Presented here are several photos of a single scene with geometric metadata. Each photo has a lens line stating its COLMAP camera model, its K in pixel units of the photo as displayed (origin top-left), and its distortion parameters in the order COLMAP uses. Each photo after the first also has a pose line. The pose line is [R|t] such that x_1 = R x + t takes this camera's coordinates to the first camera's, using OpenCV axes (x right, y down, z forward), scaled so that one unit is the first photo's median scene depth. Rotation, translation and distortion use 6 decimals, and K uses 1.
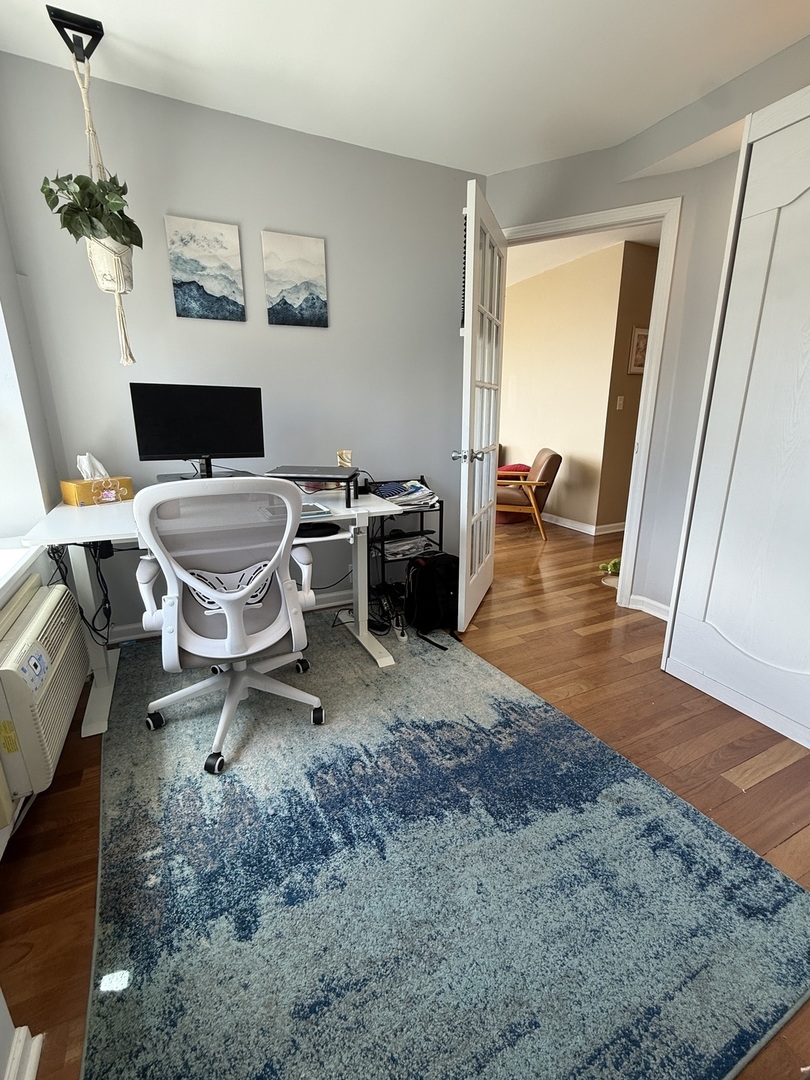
lens RADIAL K [[467.8, 0, 404.4], [0, 467.8, 535.1], [0, 0, 1]] dist [0.000724, 0.000601]
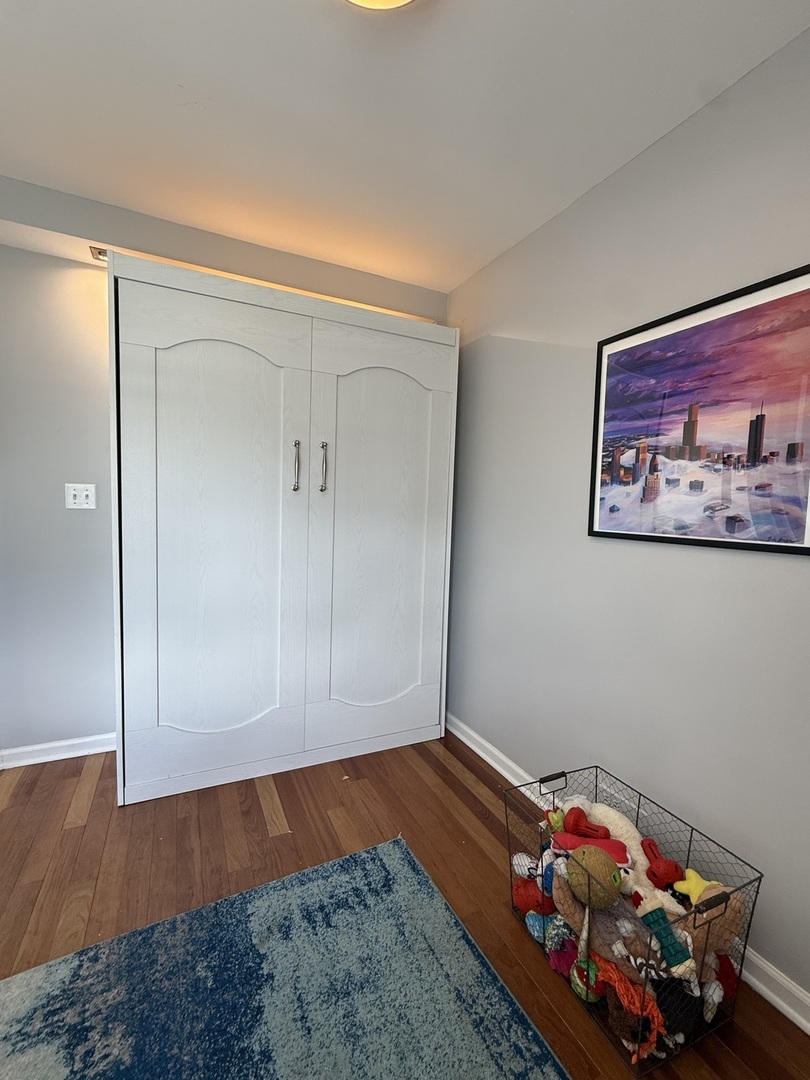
lens RADIAL K [[467.8, 0, 404.0], [0, 467.8, 545.6], [0, 0, 1]] dist [0.000724, 0.000601]
pose [[-0.000374, -0.087512, 0.996163, -0.421222], [0.229903, 0.969472, 0.085253, -0.206439], [-0.973214, 0.229052, 0.019756, 0.560359]]
